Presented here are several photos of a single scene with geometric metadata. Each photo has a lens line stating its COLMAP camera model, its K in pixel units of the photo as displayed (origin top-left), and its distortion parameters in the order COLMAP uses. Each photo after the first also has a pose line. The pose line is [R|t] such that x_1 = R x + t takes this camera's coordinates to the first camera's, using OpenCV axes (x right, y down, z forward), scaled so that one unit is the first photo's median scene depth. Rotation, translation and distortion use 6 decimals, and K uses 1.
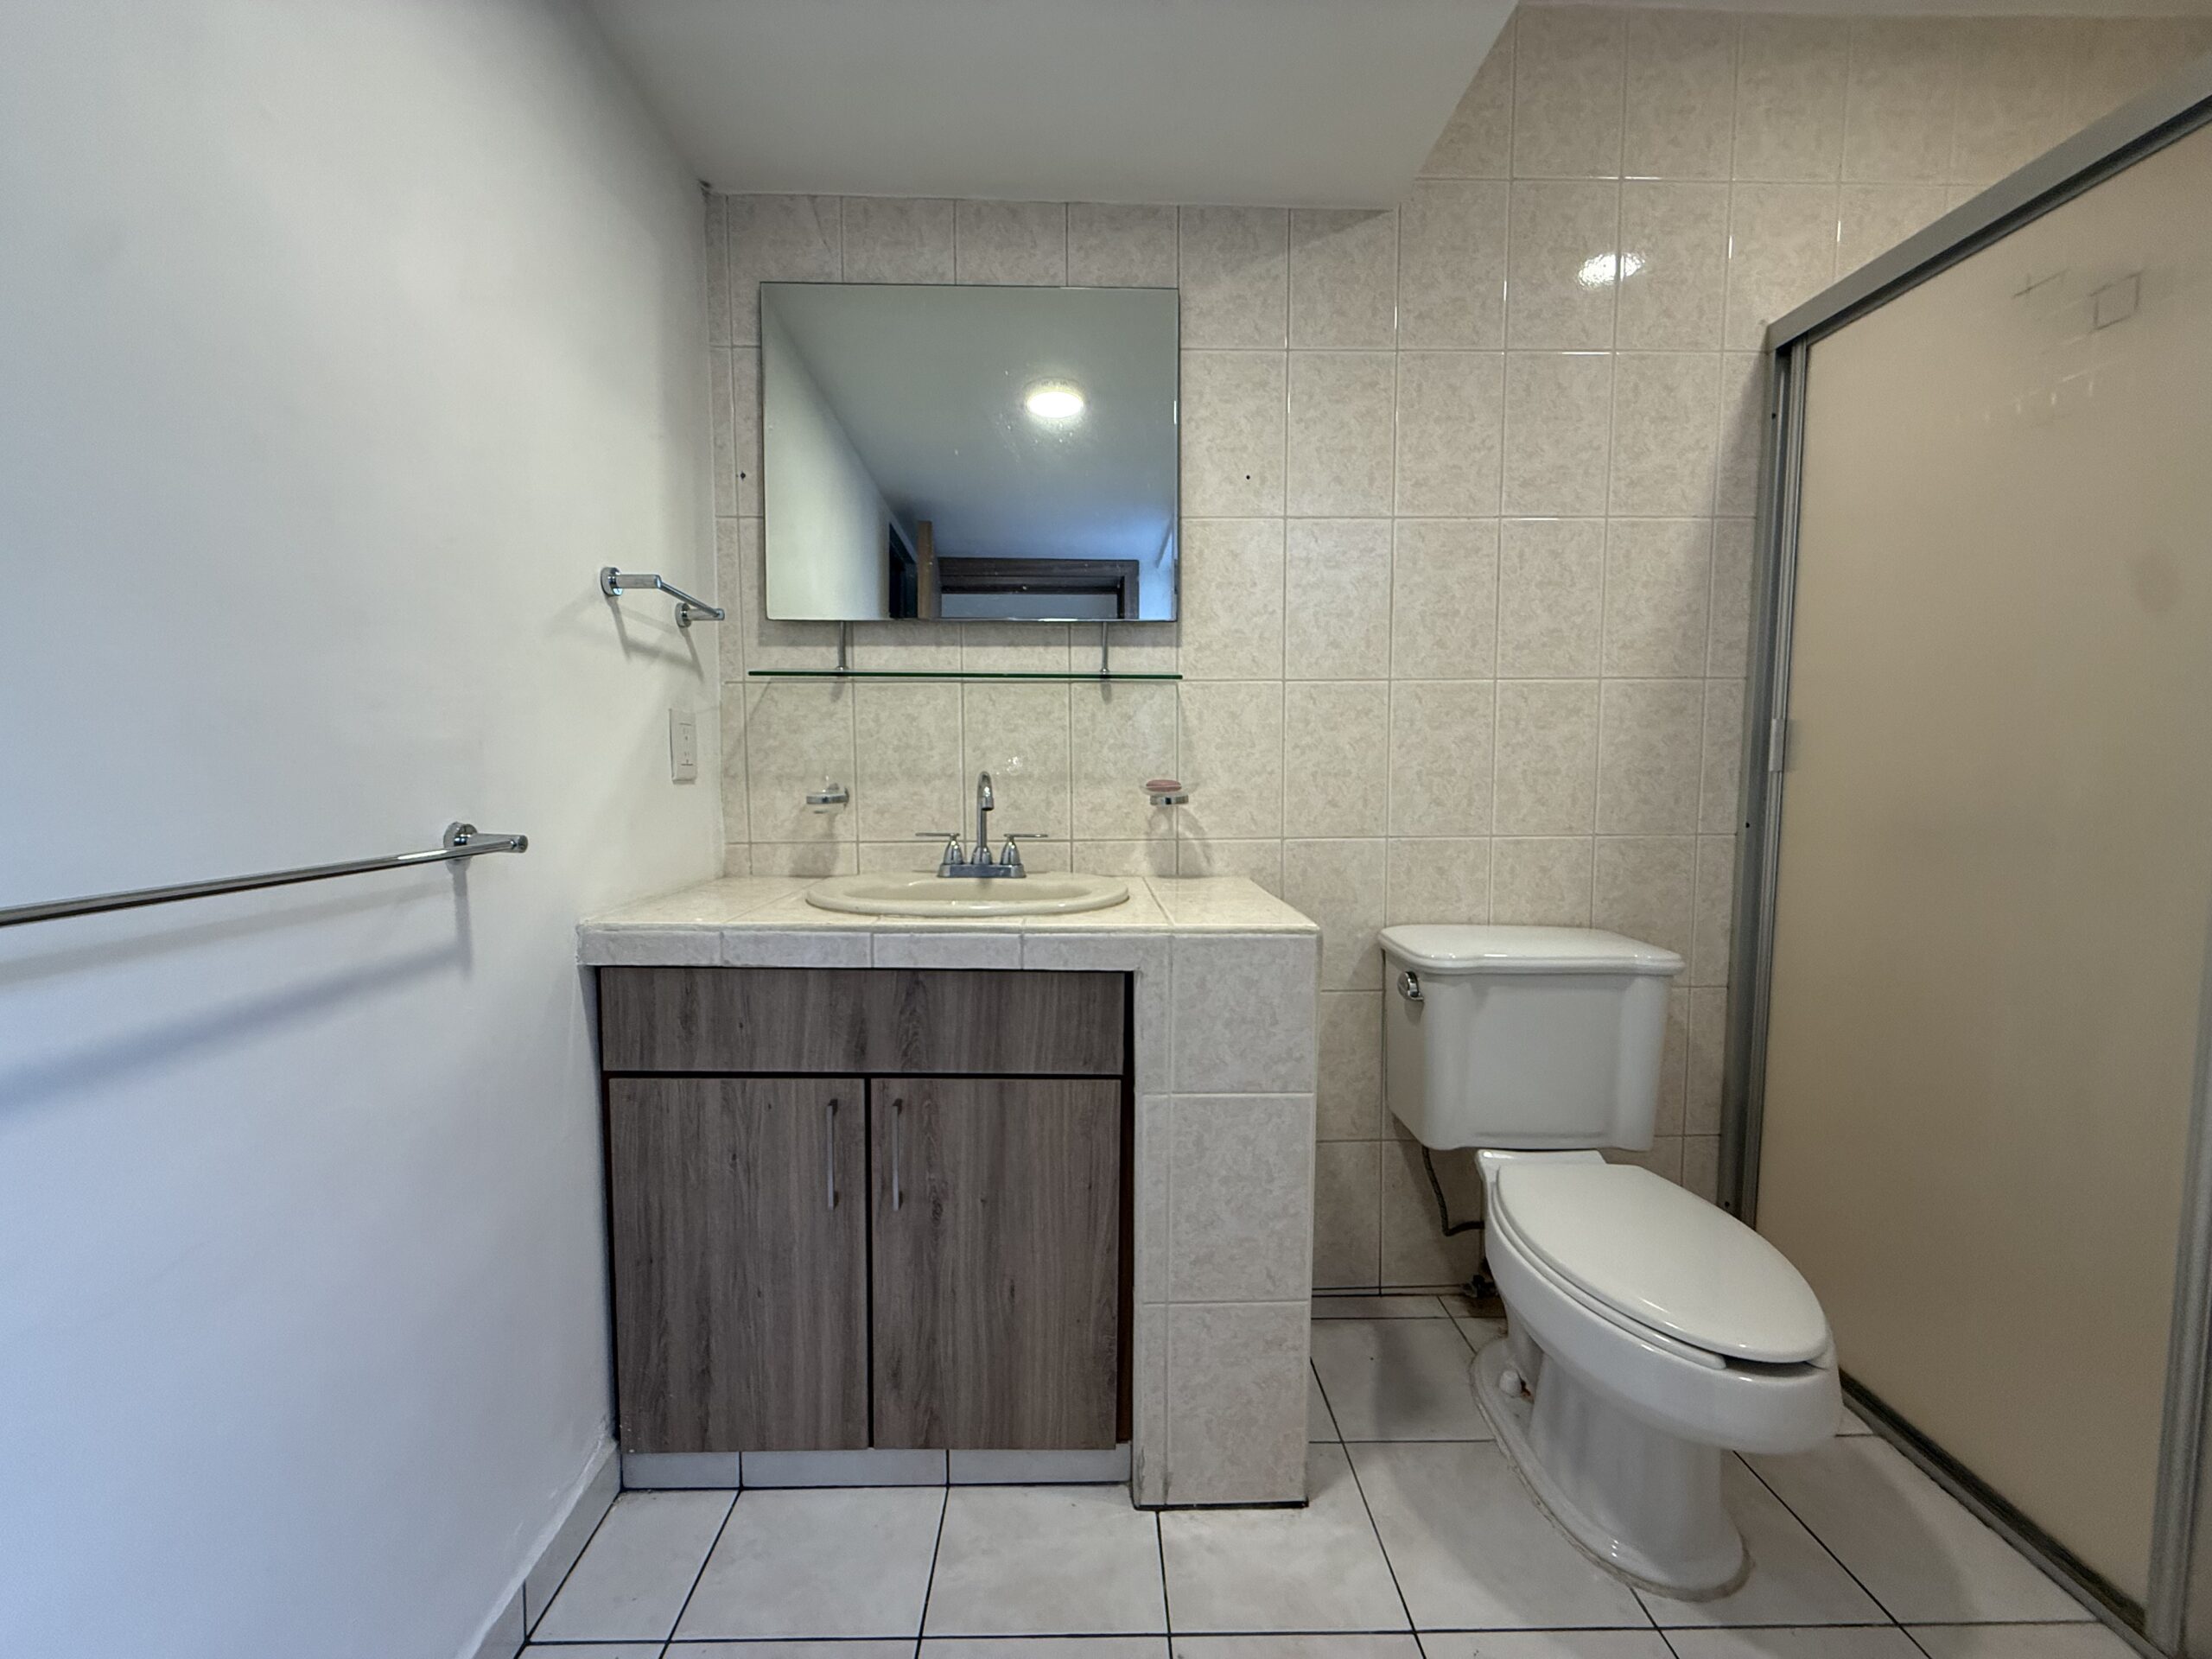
lens RADIAL K [[880.2, 0, 1099.9], [0, 880.2, 825.9], [0, 0, 1]] dist [-0.000376, 0.000131]
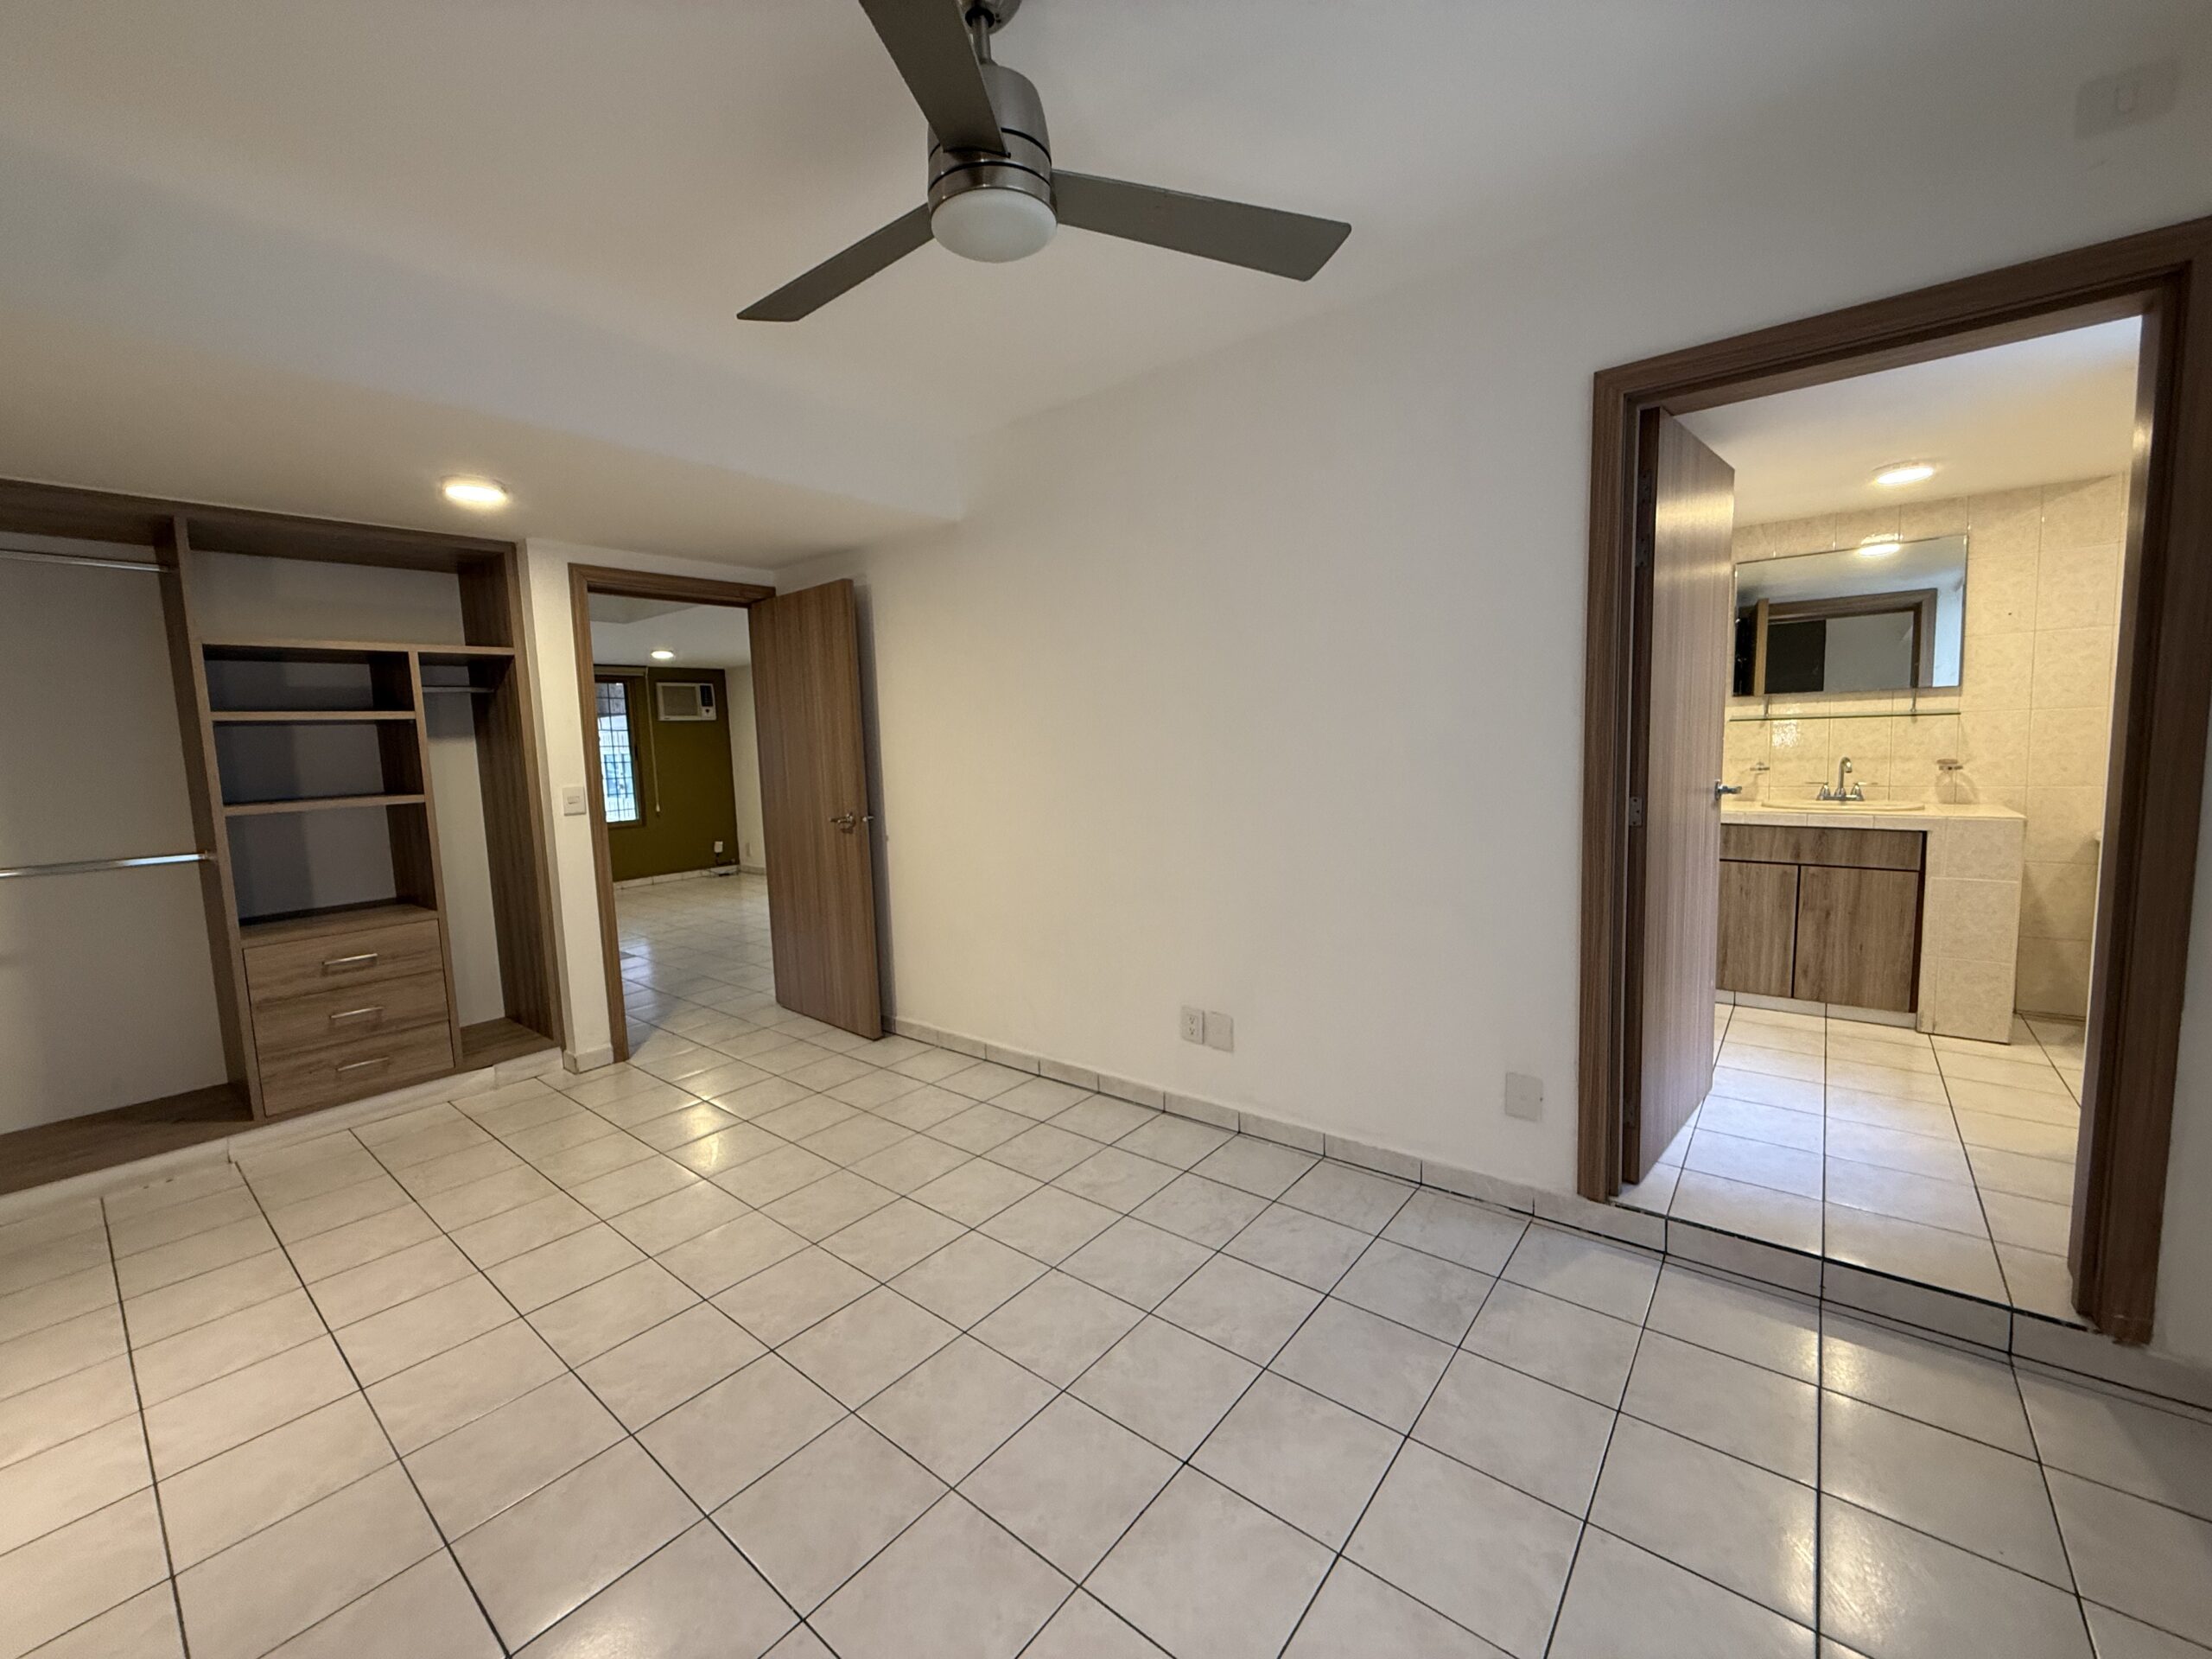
lens RADIAL K [[880.2, 0, 1099.9], [0, 880.2, 825.9], [0, 0, 1]] dist [-0.000376, 0.000131]
pose [[0.760203, 0.032451, -0.648874, -0.134051], [-0.007540, 0.999125, 0.041134, 0.052459], [0.649642, -0.026378, 0.759783, -2.596436]]
